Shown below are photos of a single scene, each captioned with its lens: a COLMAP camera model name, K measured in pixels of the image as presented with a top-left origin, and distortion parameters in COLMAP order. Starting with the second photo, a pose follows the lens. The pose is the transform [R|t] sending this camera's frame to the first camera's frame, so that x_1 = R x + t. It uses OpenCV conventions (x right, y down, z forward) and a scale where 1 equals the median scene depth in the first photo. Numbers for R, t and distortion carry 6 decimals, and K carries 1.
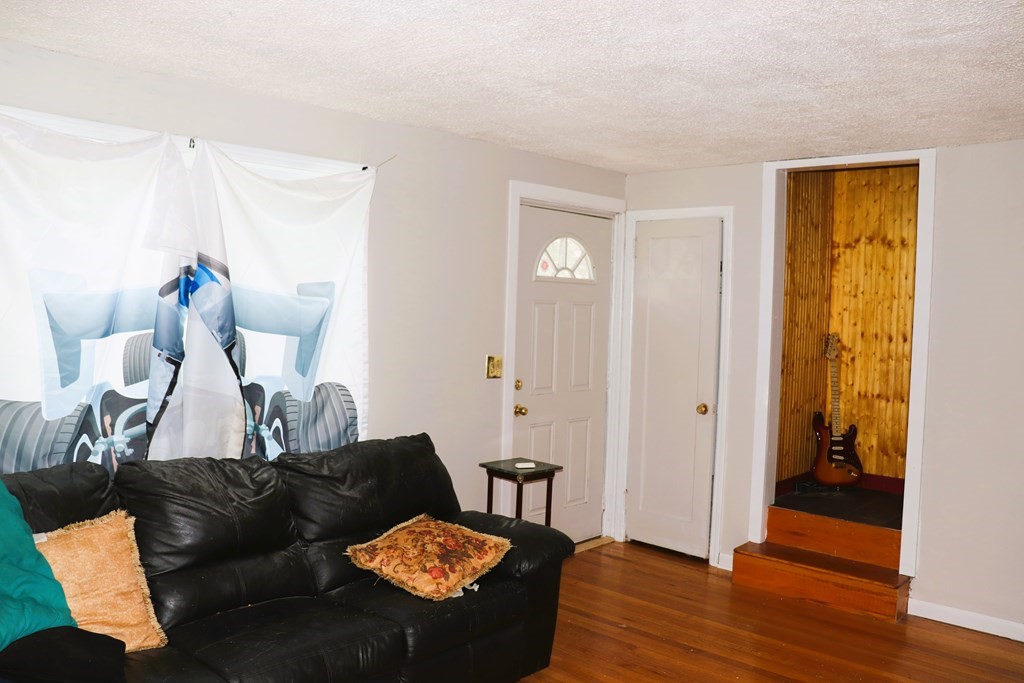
lens RADIAL K [[831.2, 0, 509.1], [0, 831.2, 342.6], [0, 0, 1]] dist [-0.094049, 0.008544]
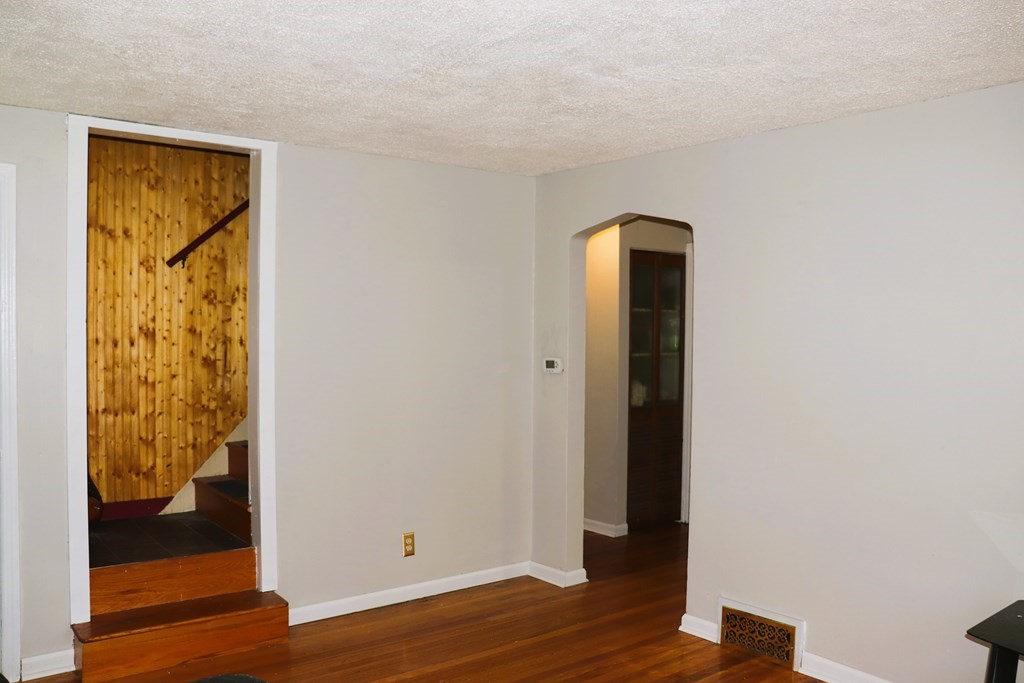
lens RADIAL K [[831.2, 0, 509.9], [0, 831.2, 340.5], [0, 0, 1]] dist [-0.094049, 0.008544]
pose [[0.162746, -0.046432, 0.985575, -0.322142], [0.039764, 0.998389, 0.040470, -0.026114], [-0.985866, 0.032604, 0.164330, 0.452472]]
